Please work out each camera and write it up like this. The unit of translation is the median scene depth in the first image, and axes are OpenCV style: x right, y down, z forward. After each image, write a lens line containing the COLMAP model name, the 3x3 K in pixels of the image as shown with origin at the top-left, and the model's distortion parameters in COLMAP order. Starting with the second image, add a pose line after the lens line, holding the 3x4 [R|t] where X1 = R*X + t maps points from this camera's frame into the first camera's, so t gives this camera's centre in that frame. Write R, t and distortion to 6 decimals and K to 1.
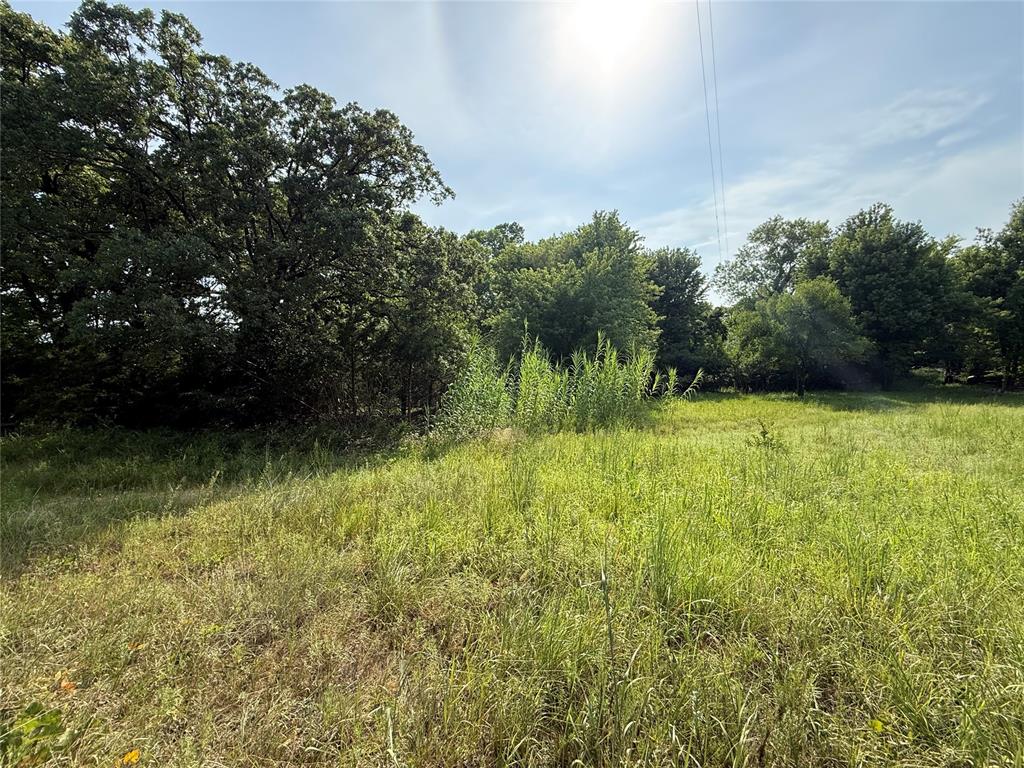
lens RADIAL K [[404.9, 0, 511.2], [0, 404.9, 388.7], [0, 0, 1]] dist [-0.003247, 0.000304]
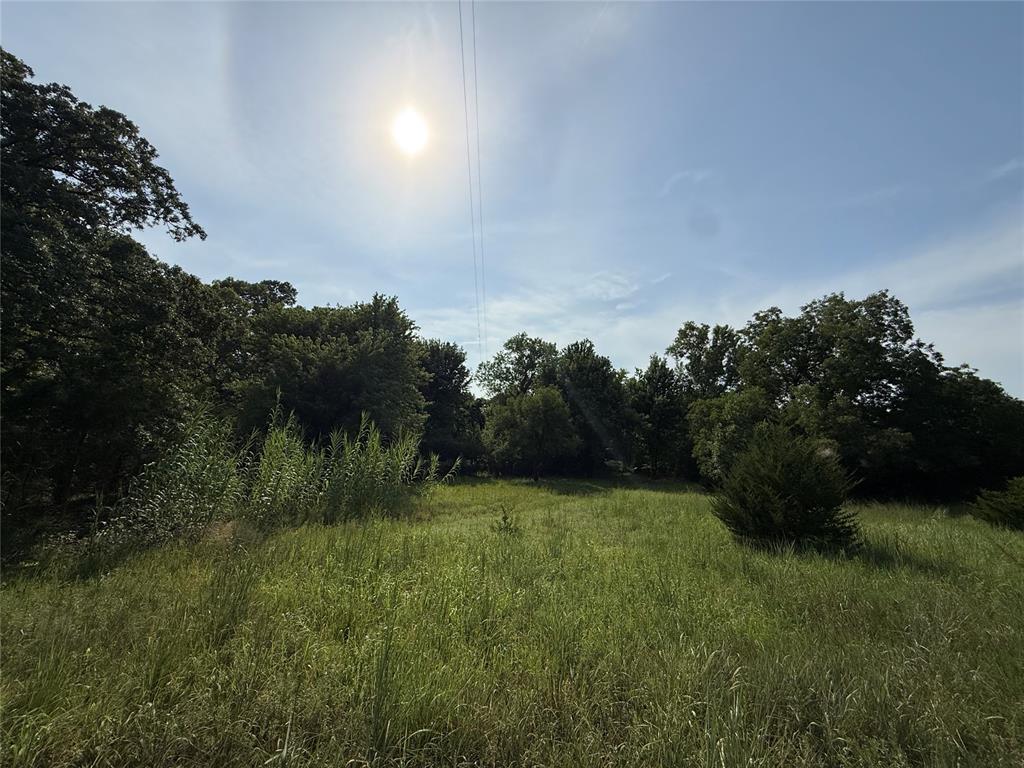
lens RADIAL K [[404.9, 0, 510.7], [0, 404.9, 391.4], [0, 0, 1]] dist [-0.003247, 0.000304]
pose [[0.850125, 0.125187, 0.511484, 0.013377], [-0.027037, 0.980426, -0.195025, -0.009914], [-0.525886, 0.151967, 0.836869, 0.000869]]
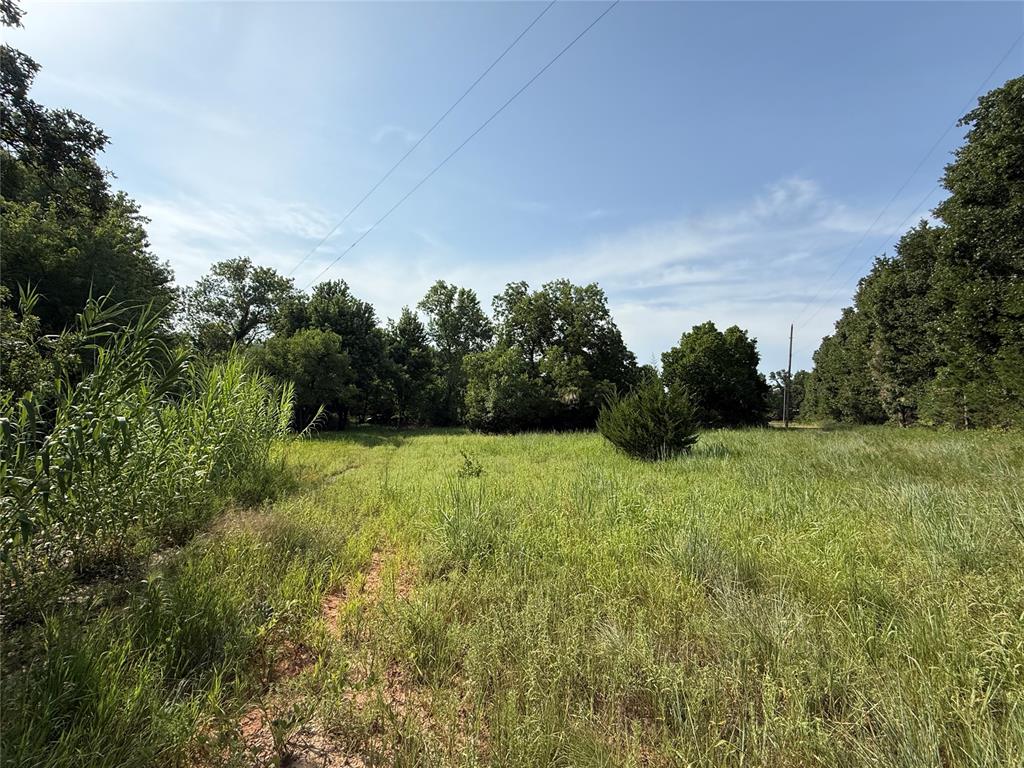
lens RADIAL K [[404.9, 0, 511.4], [0, 404.9, 383.3], [0, 0, 1]] dist [-0.003247, 0.000304]
pose [[0.299723, 0.082513, 0.950451, -0.222788], [0.036680, 0.994520, -0.097906, 0.008517], [-0.953321, 0.064207, 0.295053, 0.344350]]
